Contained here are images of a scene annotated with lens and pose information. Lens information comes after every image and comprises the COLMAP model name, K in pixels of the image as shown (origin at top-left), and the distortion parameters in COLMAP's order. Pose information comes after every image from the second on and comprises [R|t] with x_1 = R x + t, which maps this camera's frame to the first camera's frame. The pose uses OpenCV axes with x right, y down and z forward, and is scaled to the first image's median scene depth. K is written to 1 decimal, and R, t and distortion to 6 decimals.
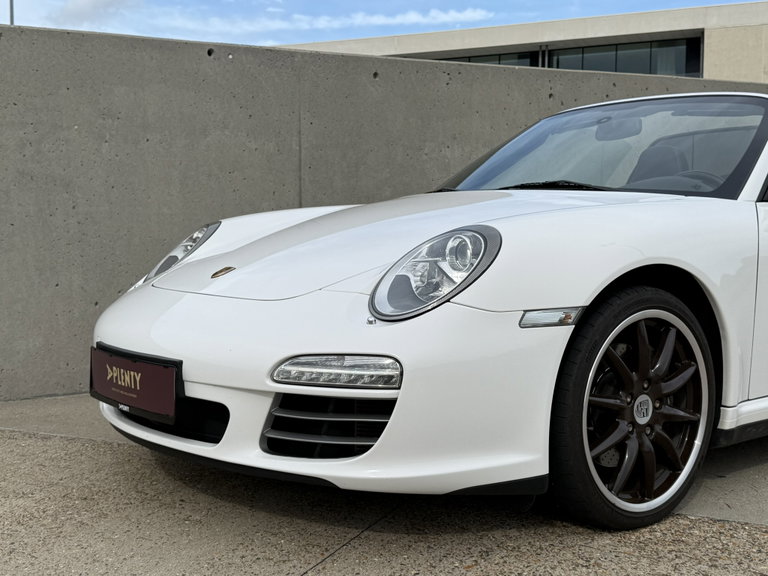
lens RADIAL K [[967.1, 0, 384.0], [0, 967.1, 288.0], [0, 0, 1]] dist [0.166305, -0.014672]
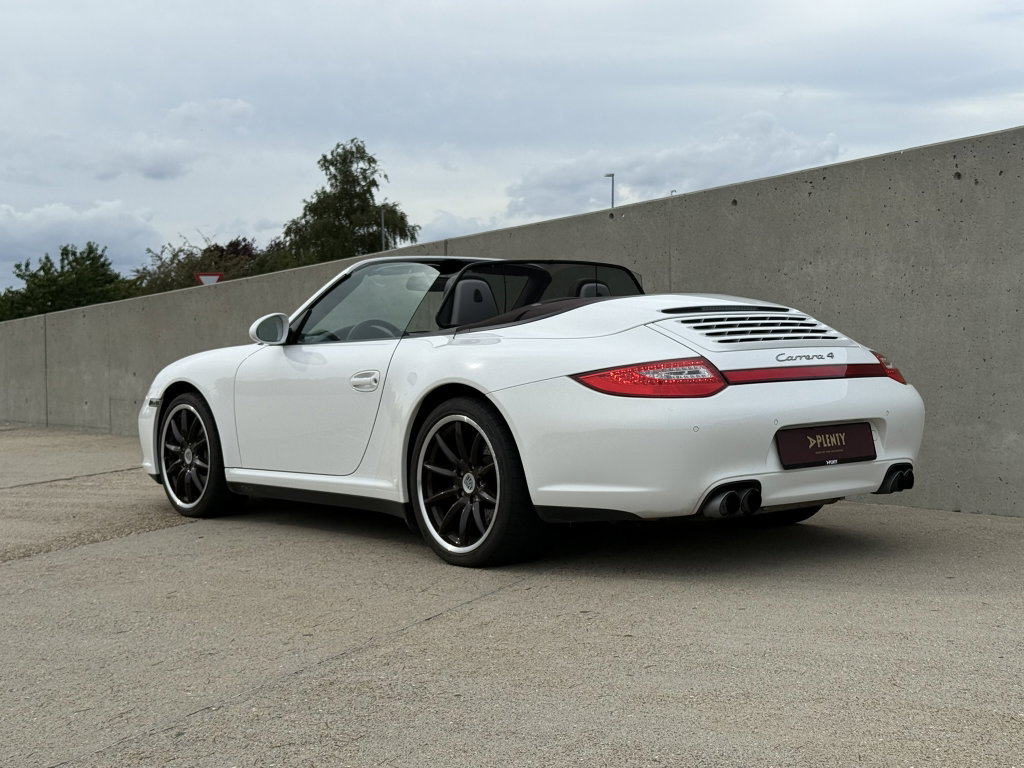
lens RADIAL K [[1497.2, 0, 512.0], [0, 1497.2, 384.0], [0, 0, 1]] dist [0.109381, -0.054770]
pose [[0.000320, 0.023987, -0.999712, 1.729826], [-0.047615, 0.998579, 0.023944, -0.064493], [0.998866, 0.047594, 0.001461, 0.869322]]
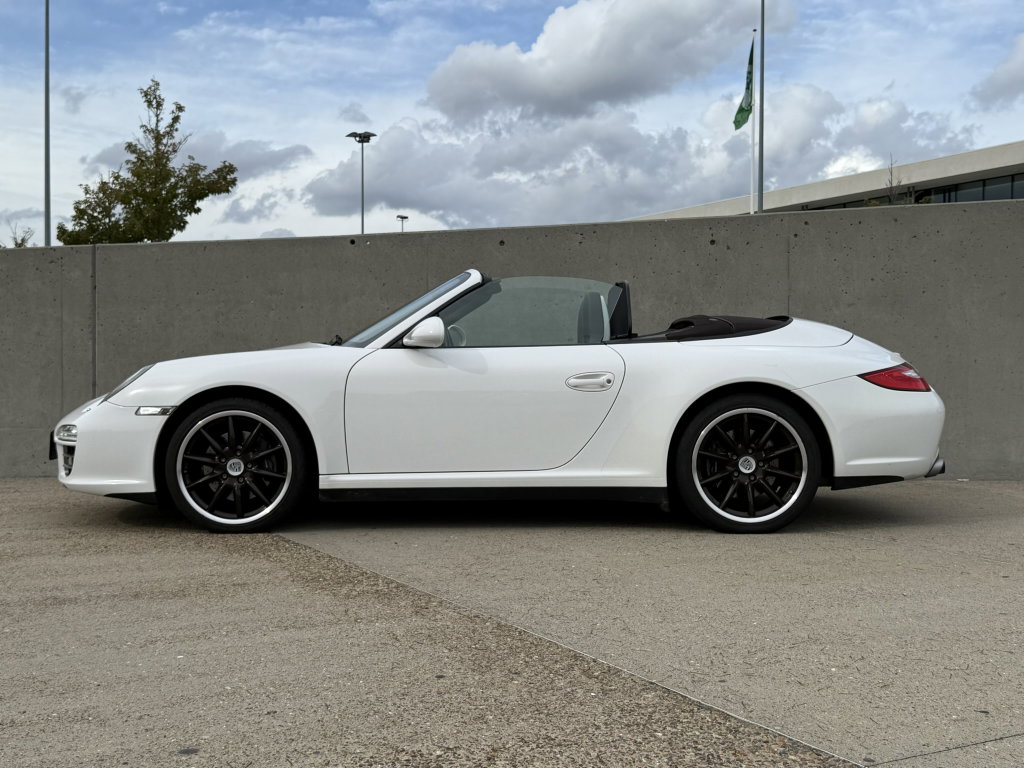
lens RADIAL K [[1289.5, 0, 512.0], [0, 1289.5, 384.0], [0, 0, 1]] dist [0.166305, -0.014672]
pose [[0.786278, 0.005928, -0.617844, 1.131121], [-0.037143, 0.998599, -0.037689, 0.023173], [0.616755, 0.052583, 0.785397, -0.296581]]
